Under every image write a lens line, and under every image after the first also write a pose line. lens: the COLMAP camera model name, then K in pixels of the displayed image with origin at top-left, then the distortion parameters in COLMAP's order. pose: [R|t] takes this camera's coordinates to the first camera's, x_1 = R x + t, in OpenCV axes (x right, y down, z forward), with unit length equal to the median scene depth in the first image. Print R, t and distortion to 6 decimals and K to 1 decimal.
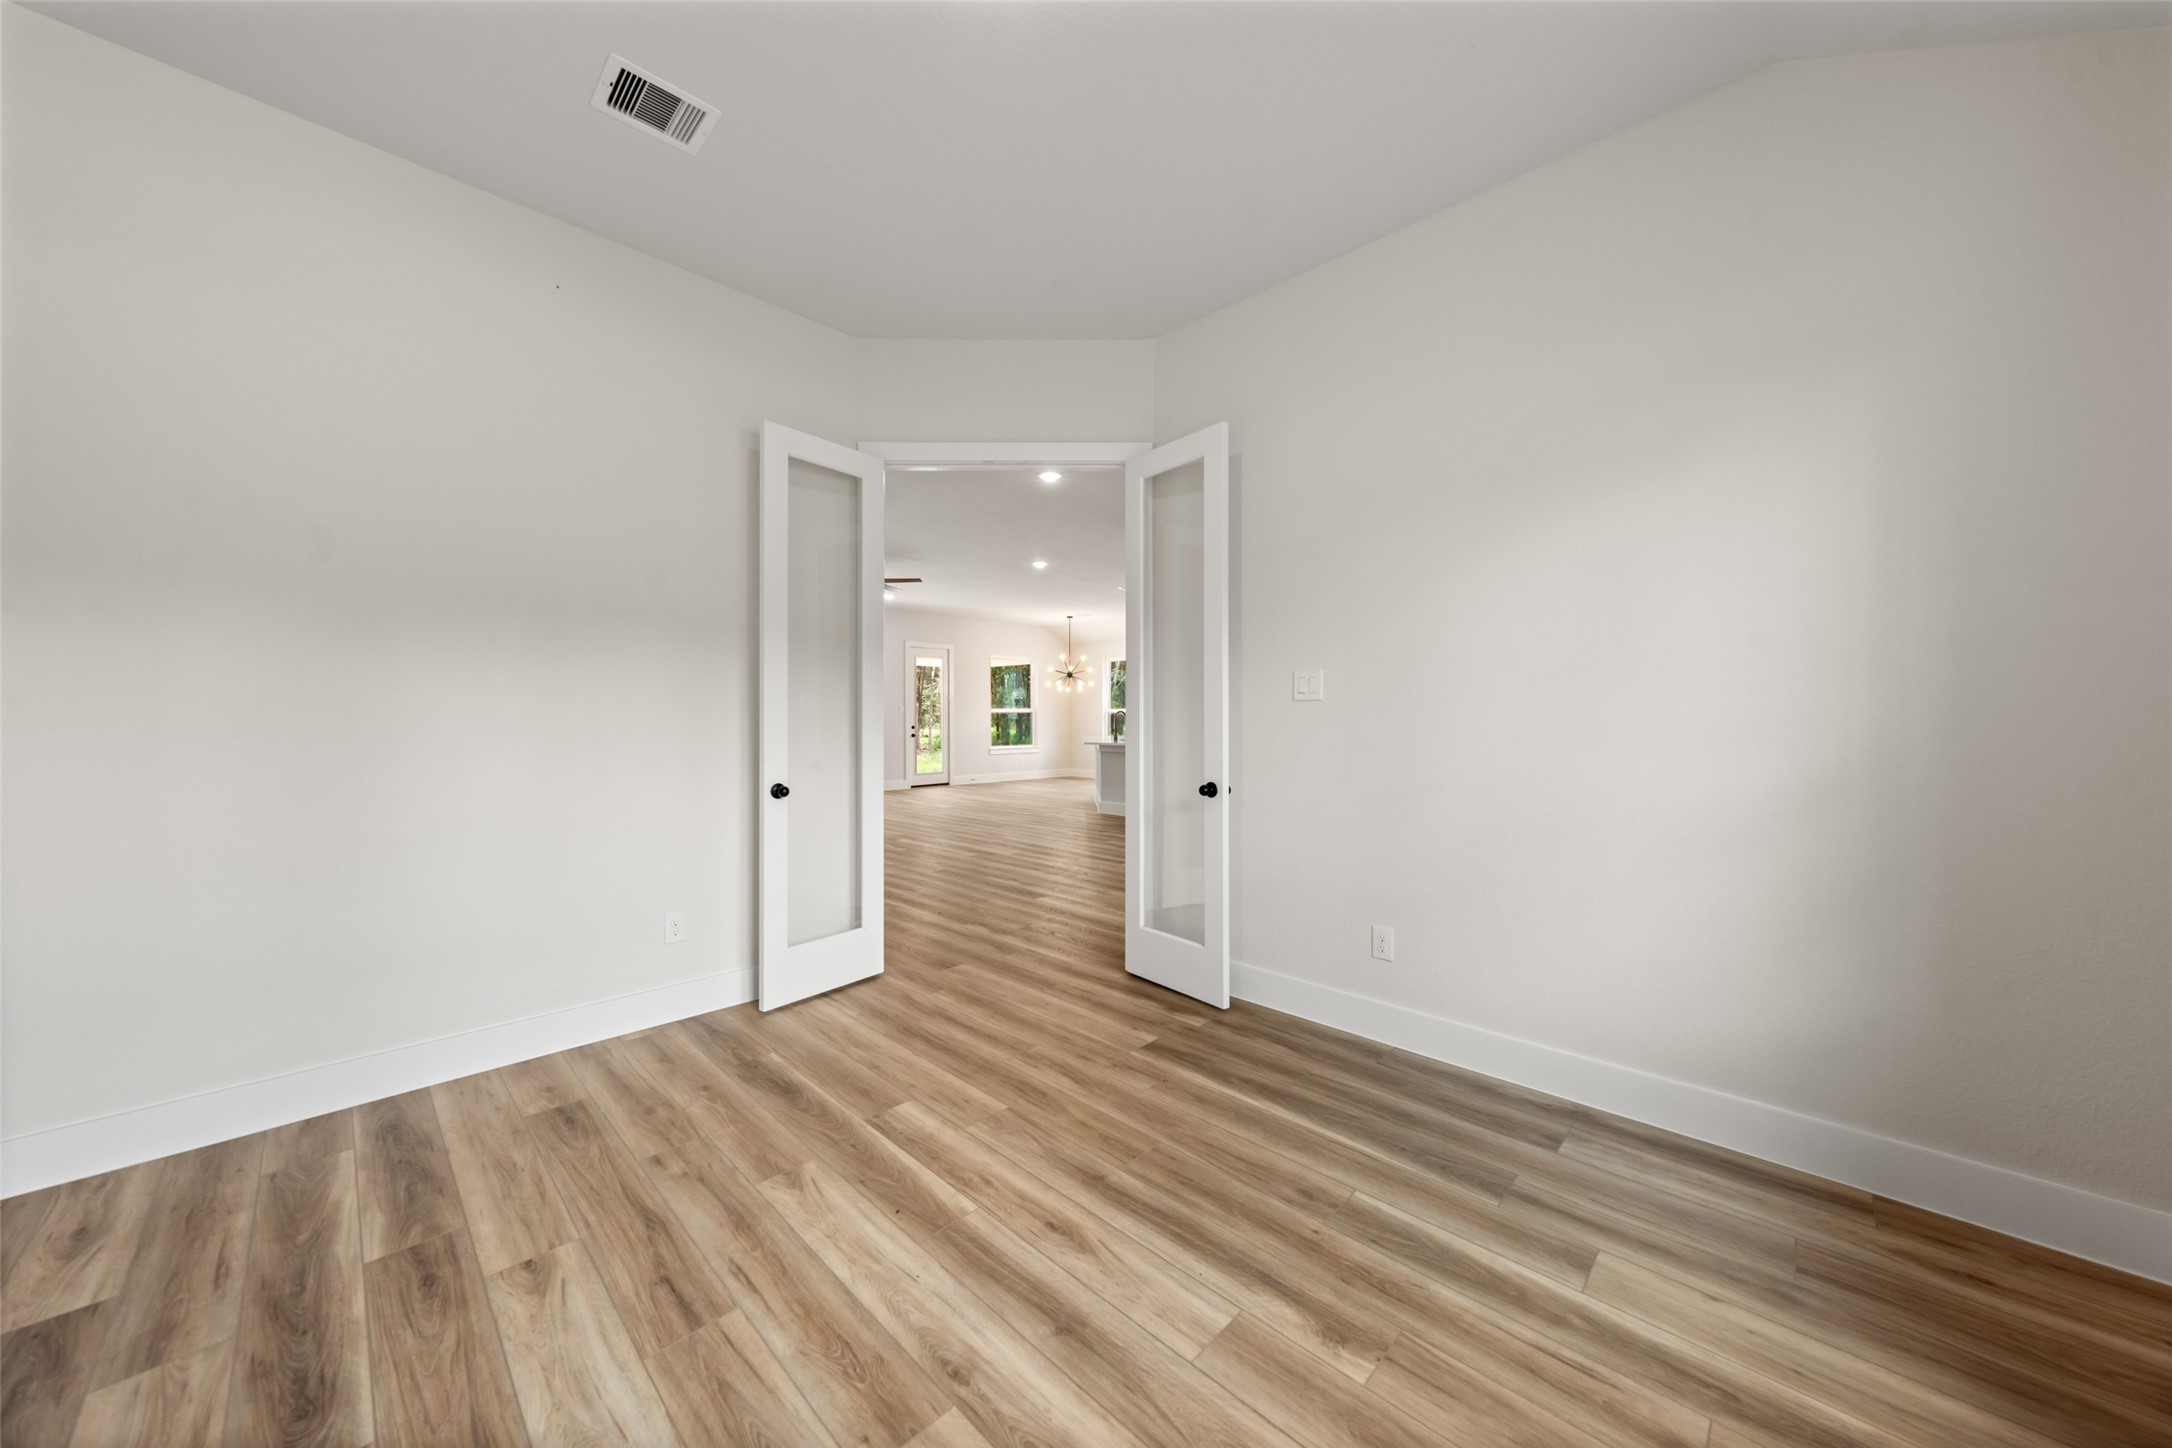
lens RADIAL K [[750.6, 0, 1084.8], [0, 750.6, 723.0], [0, 0, 1]] dist [-0.004024, 0.000516]
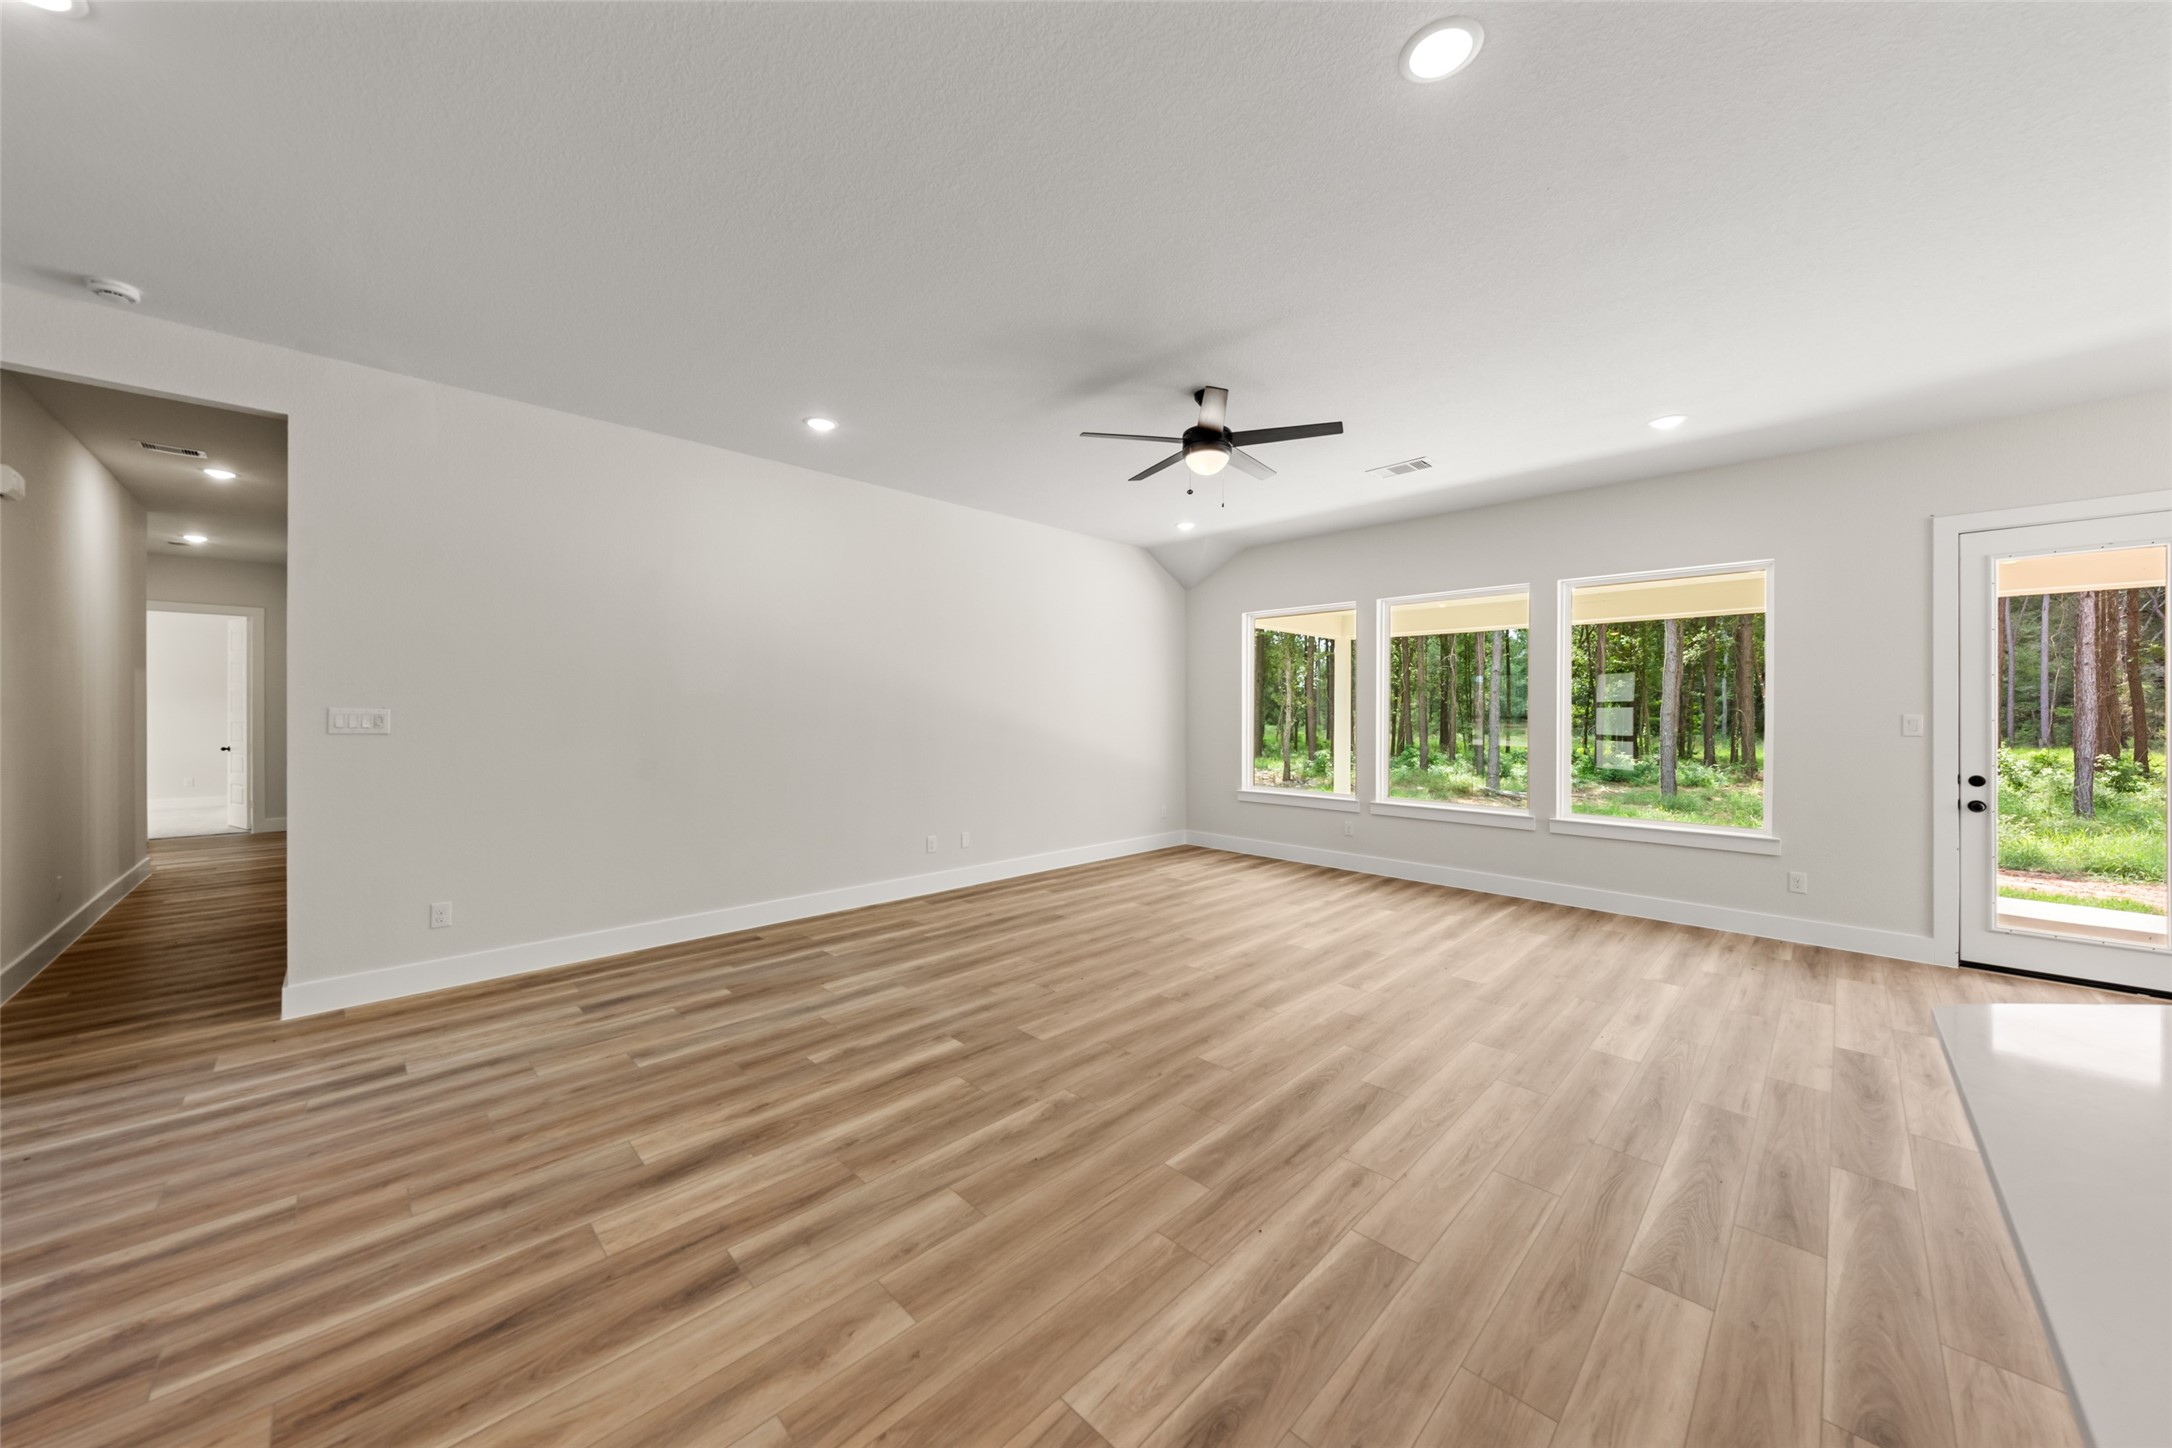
lens RADIAL K [[750.6, 0, 1071.0], [0, 750.6, 720.1], [0, 0, 1]] dist [-0.004024, 0.000516]
pose [[-0.031364, 0.010789, -0.999450, 0.352789], [-0.010887, 0.999879, 0.011135, -0.067425], [0.999449, 0.011230, -0.031243, 2.105492]]
